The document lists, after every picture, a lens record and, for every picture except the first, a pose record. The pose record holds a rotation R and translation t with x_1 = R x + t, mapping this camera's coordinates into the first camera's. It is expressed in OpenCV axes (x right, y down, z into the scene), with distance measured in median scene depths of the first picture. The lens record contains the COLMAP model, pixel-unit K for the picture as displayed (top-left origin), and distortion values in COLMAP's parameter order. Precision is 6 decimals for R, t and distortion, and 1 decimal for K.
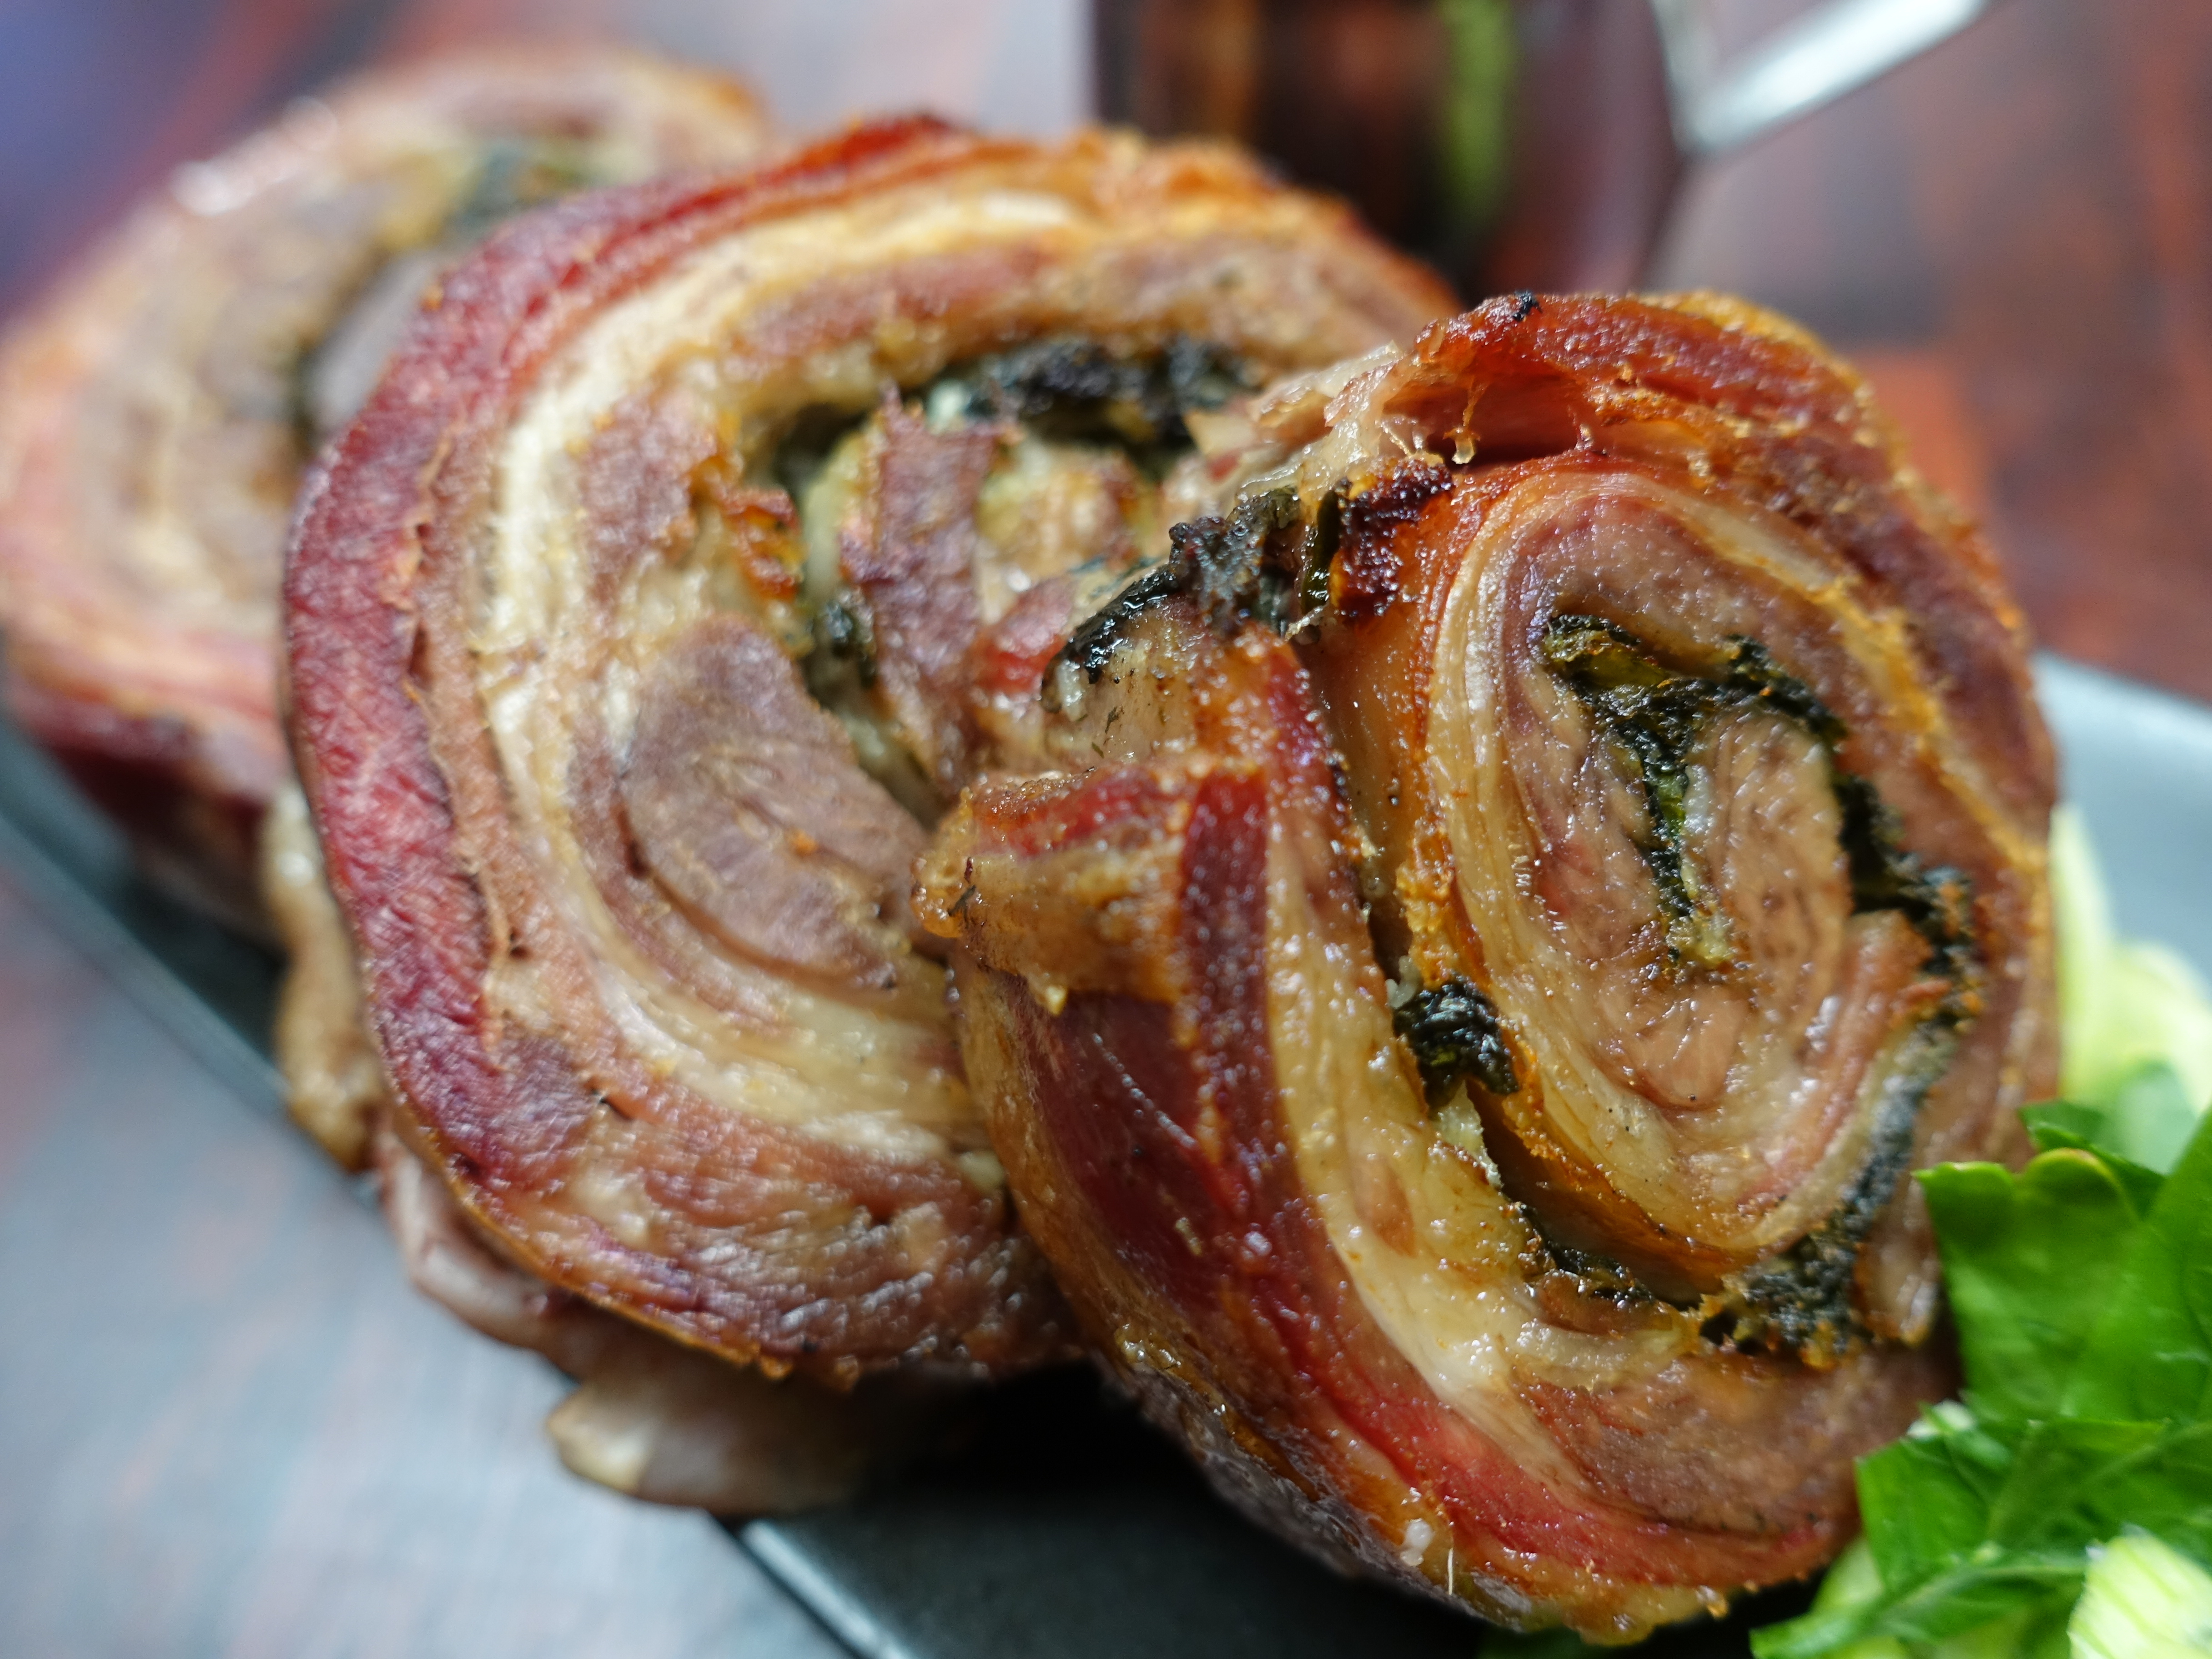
lens RADIAL K [[1722.8, 0, 1136.1], [0, 1722.8, 794.6], [0, 0, 1]] dist [0.027221, -0.056071]
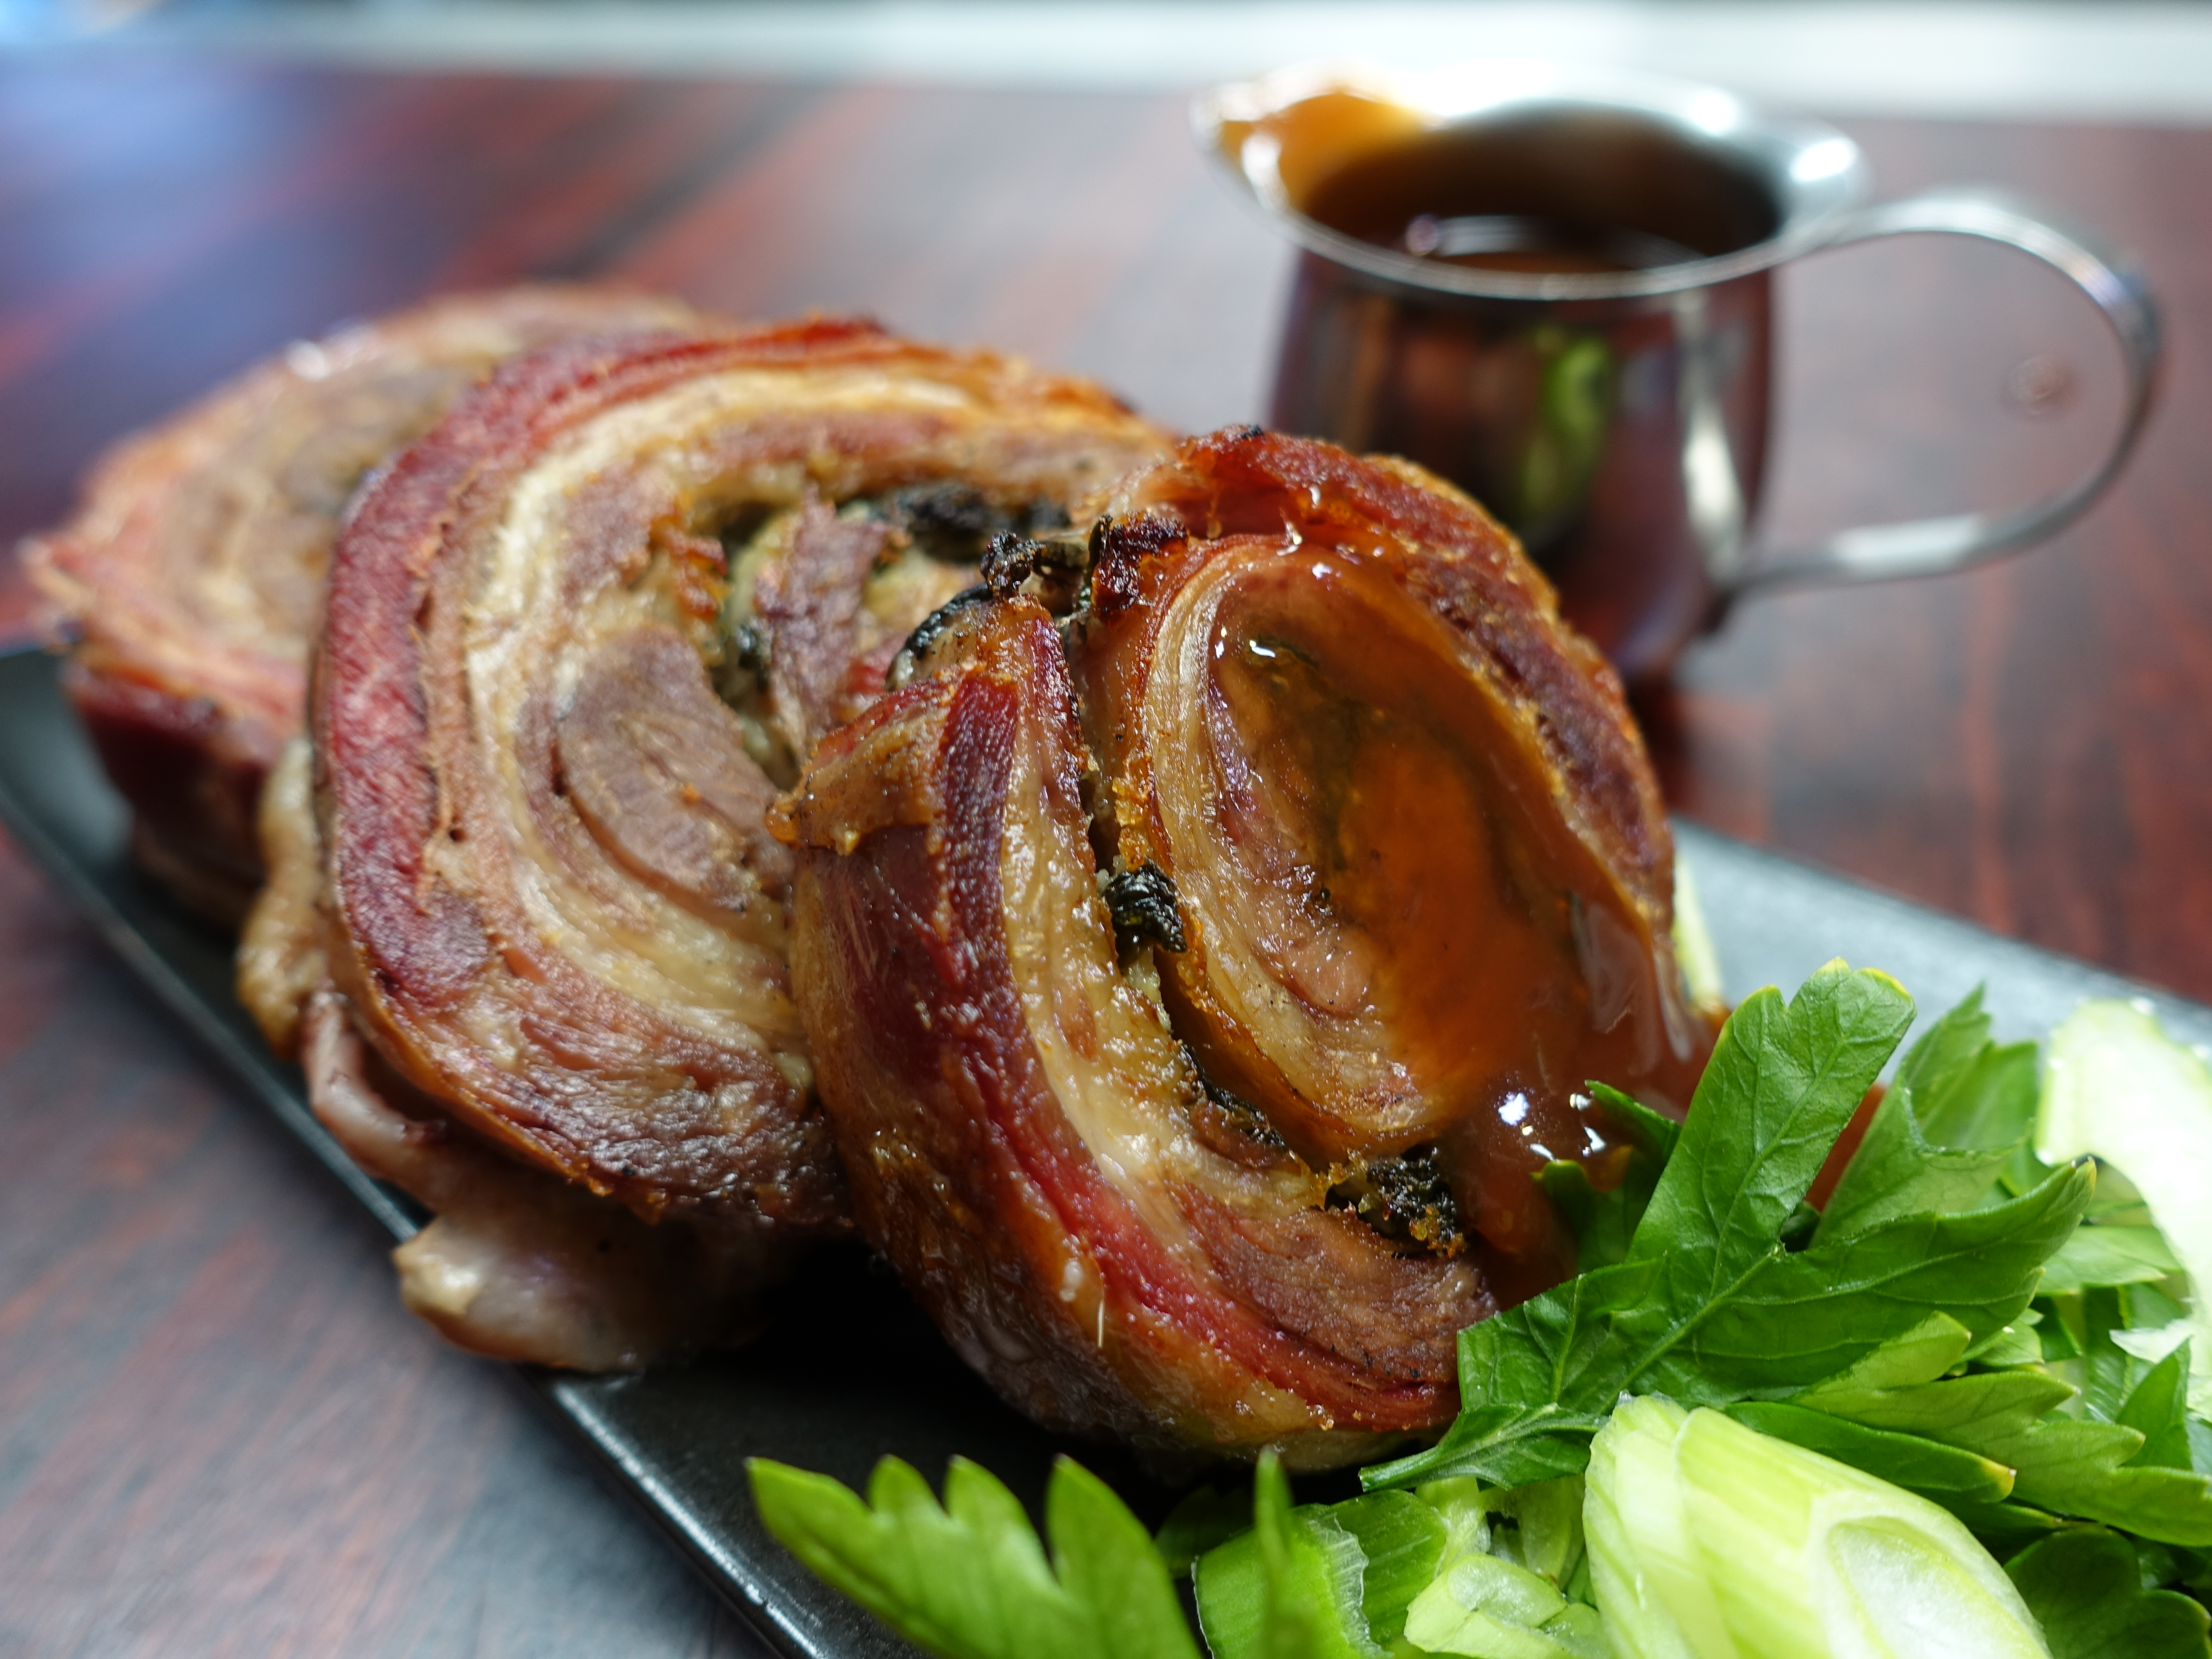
lens RADIAL K [[1722.8, 0, 1136.1], [0, 1722.8, 794.6], [0, 0, 1]] dist [0.027221, -0.056071]
pose [[0.994499, 0.104373, 0.008831, 0.134465], [-0.099286, 0.966171, -0.238027, 0.321128], [-0.033376, 0.235841, 0.971218, -0.280908]]
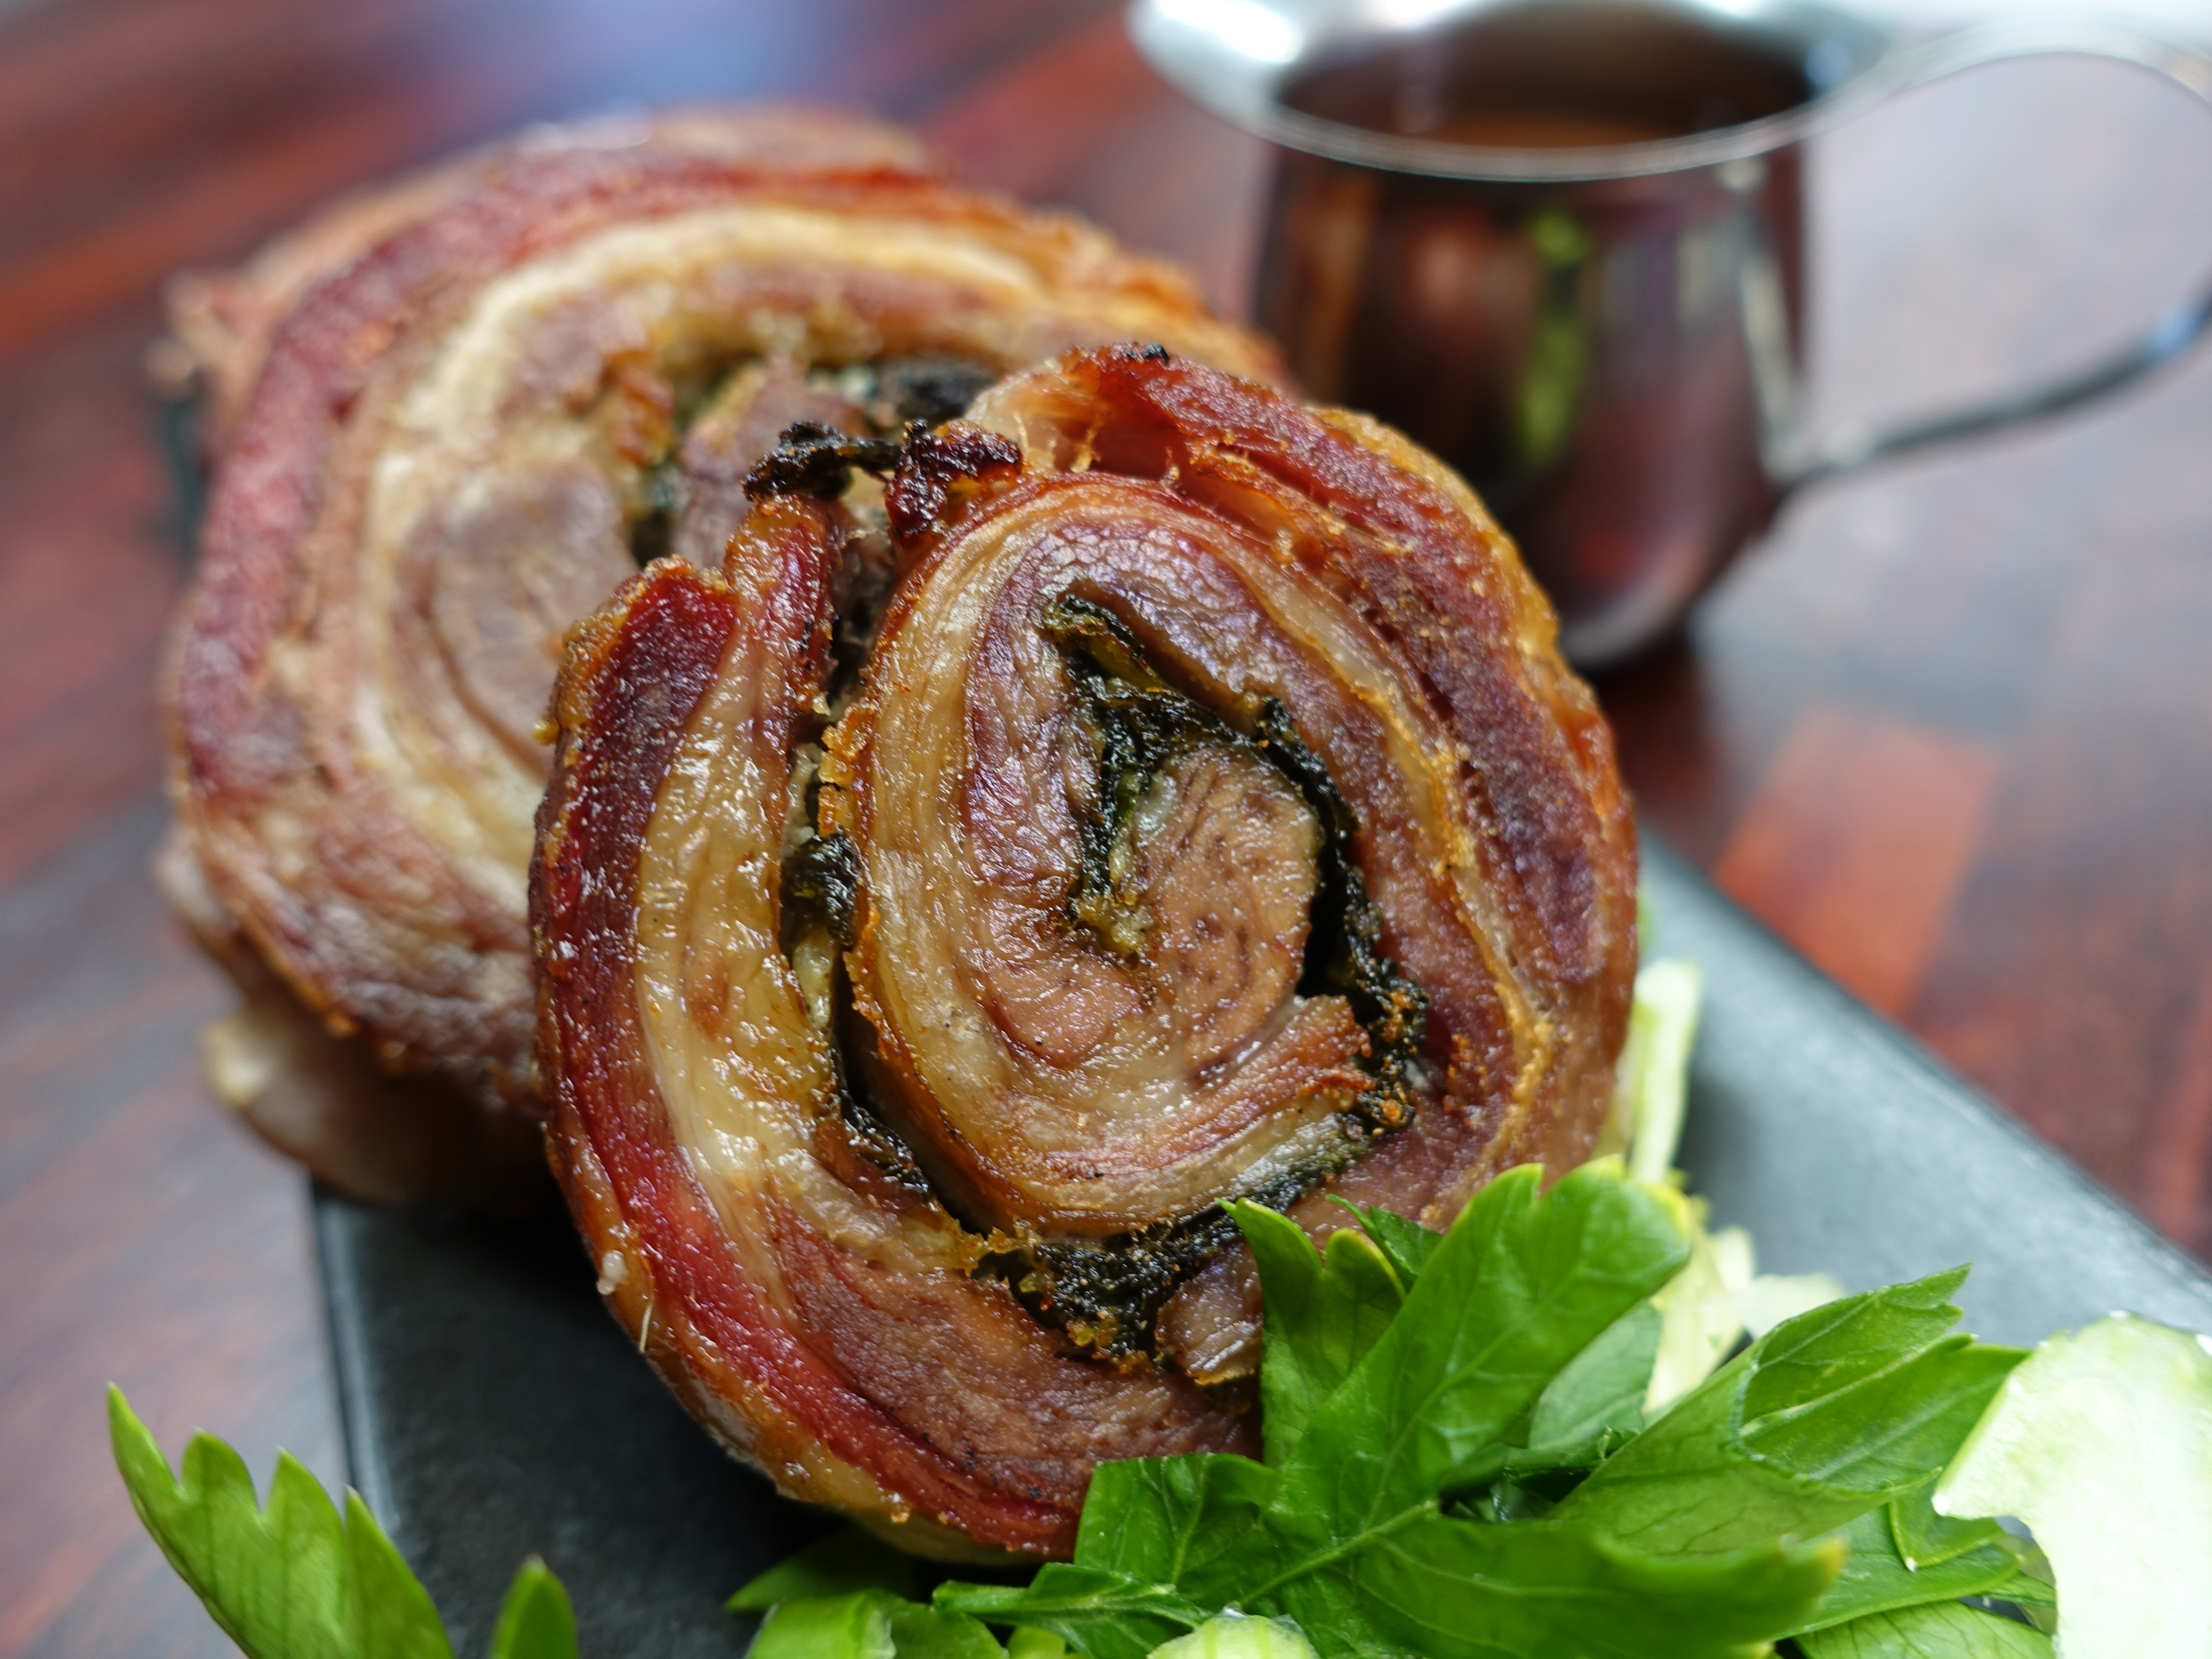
lens RADIAL K [[1722.8, 0, 1136.1], [0, 1722.8, 794.6], [0, 0, 1]] dist [0.027221, -0.056071]
pose [[0.907582, 0.329166, -0.260663, 0.560850], [-0.367023, 0.923476, -0.111739, 0.118876], [0.203936, 0.197082, 0.958942, -0.068824]]
